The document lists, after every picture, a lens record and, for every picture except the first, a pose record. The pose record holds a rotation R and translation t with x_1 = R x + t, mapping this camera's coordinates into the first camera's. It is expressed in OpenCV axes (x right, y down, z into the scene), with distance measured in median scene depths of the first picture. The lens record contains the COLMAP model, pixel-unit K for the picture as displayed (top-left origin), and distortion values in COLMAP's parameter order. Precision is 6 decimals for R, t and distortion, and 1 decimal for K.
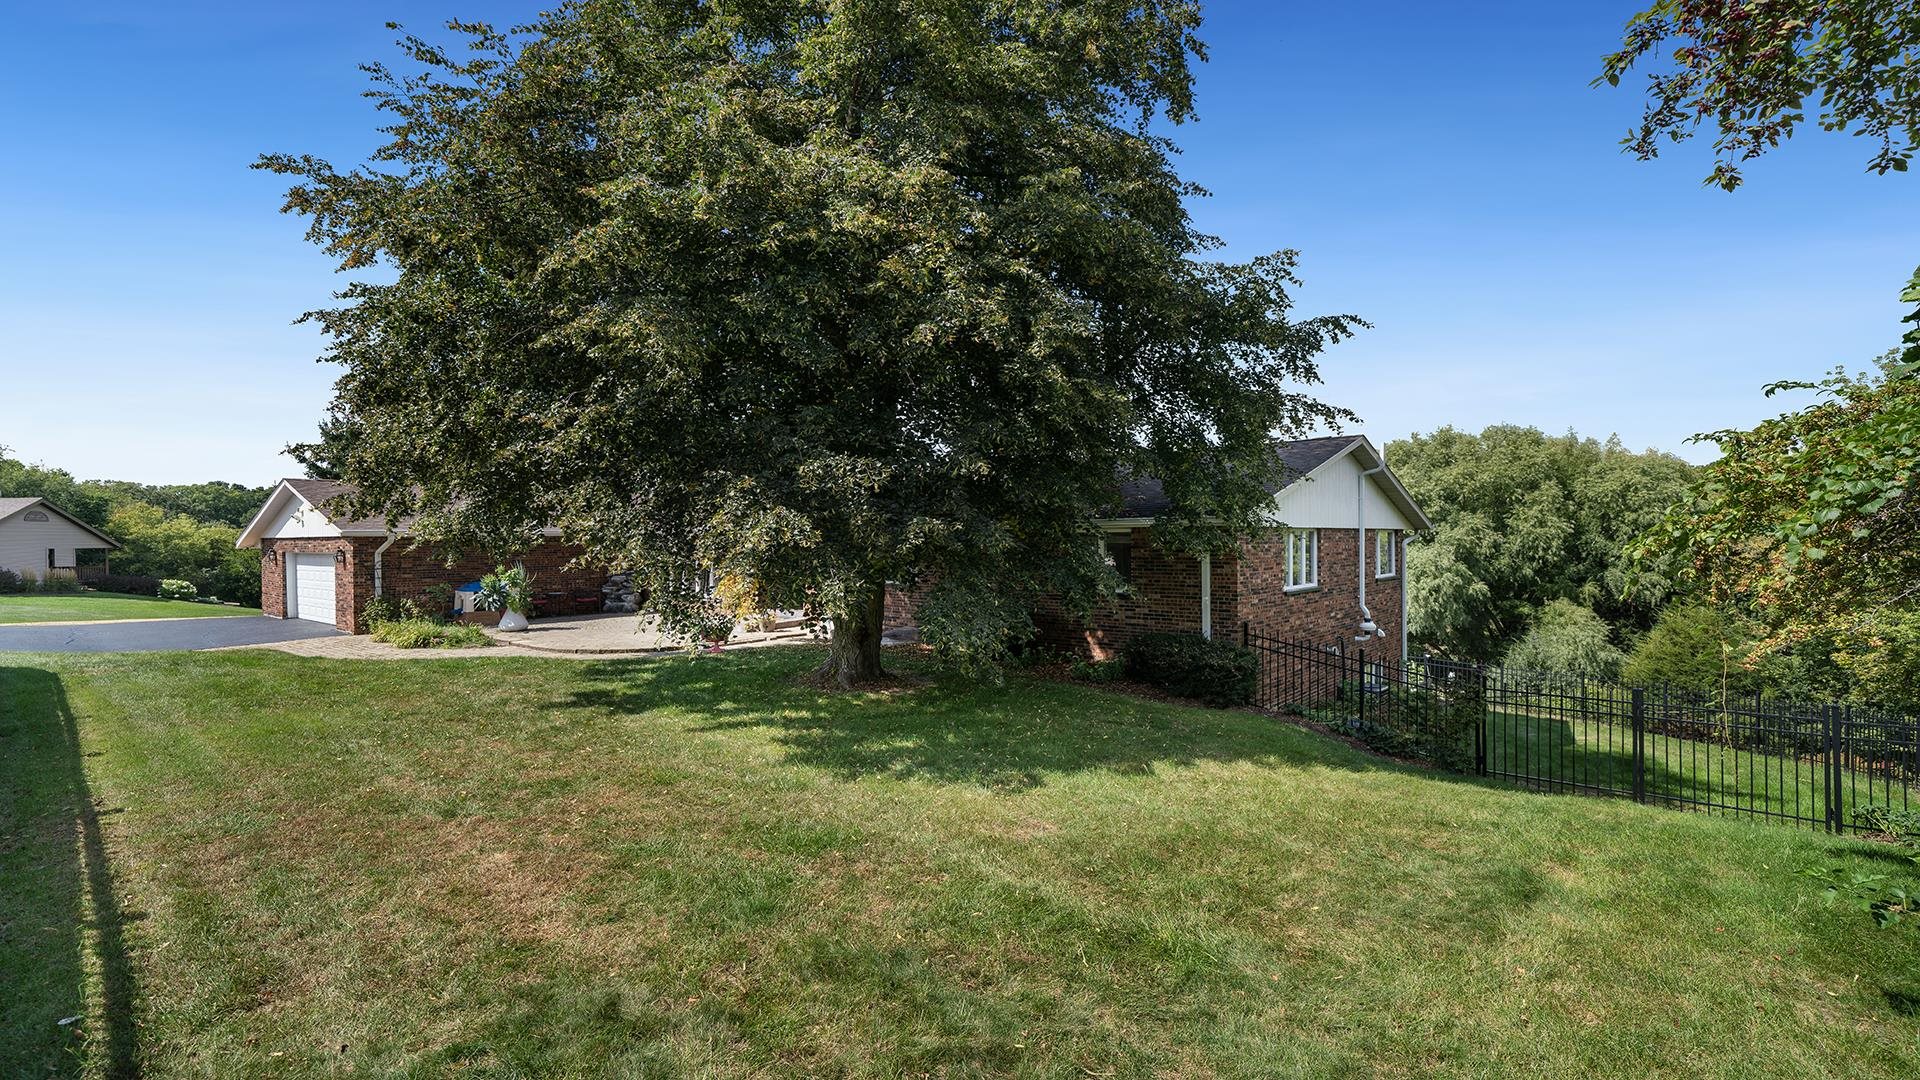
lens RADIAL K [[858.4, 0, 962.9], [0, 858.4, 541.3], [0, 0, 1]] dist [0.002304, -0.000063]
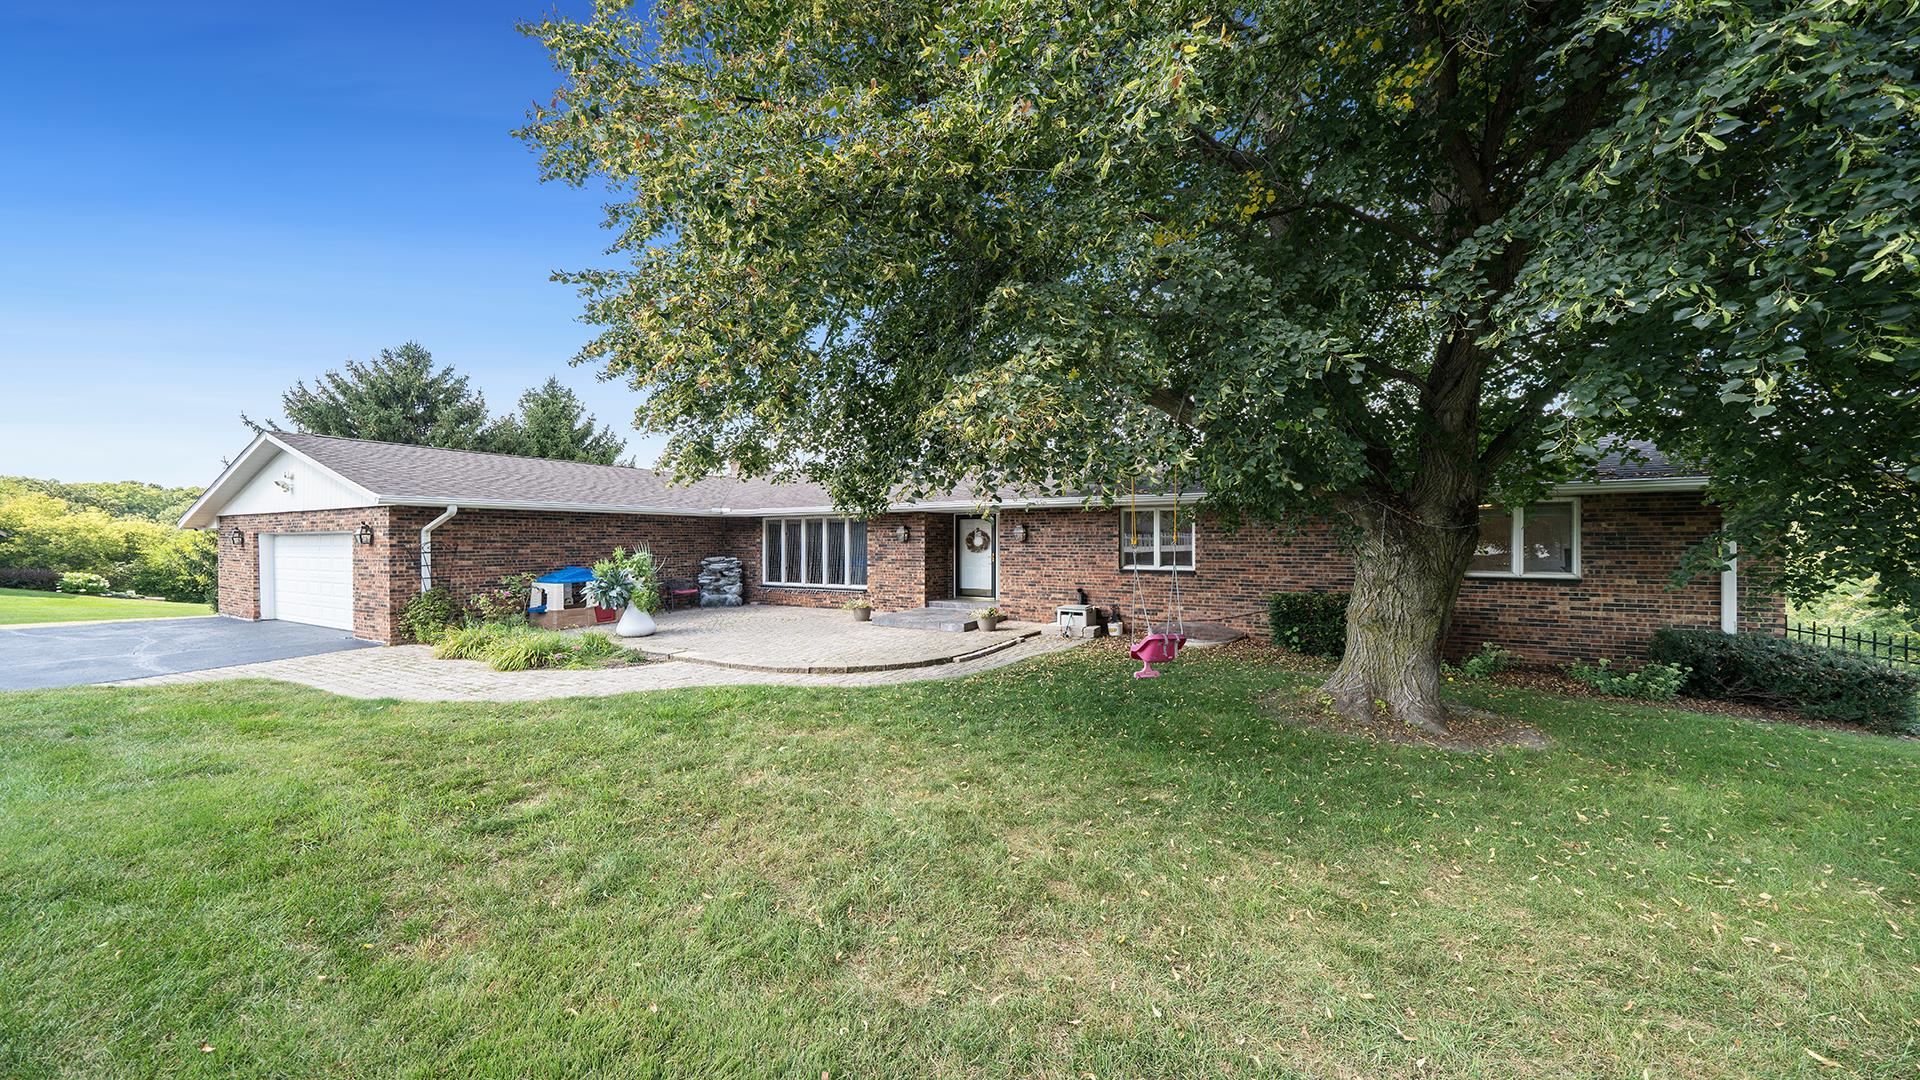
lens RADIAL K [[653.7, 0, 956.8], [0, 653.7, 544.4], [0, 0, 1]] dist [-0.004396, 0.000263]
pose [[0.981805, 0.003600, 0.189858, -0.335574], [-0.004208, 0.999987, 0.002797, 0.021279], [-0.189845, -0.003545, 0.981808, 0.367317]]
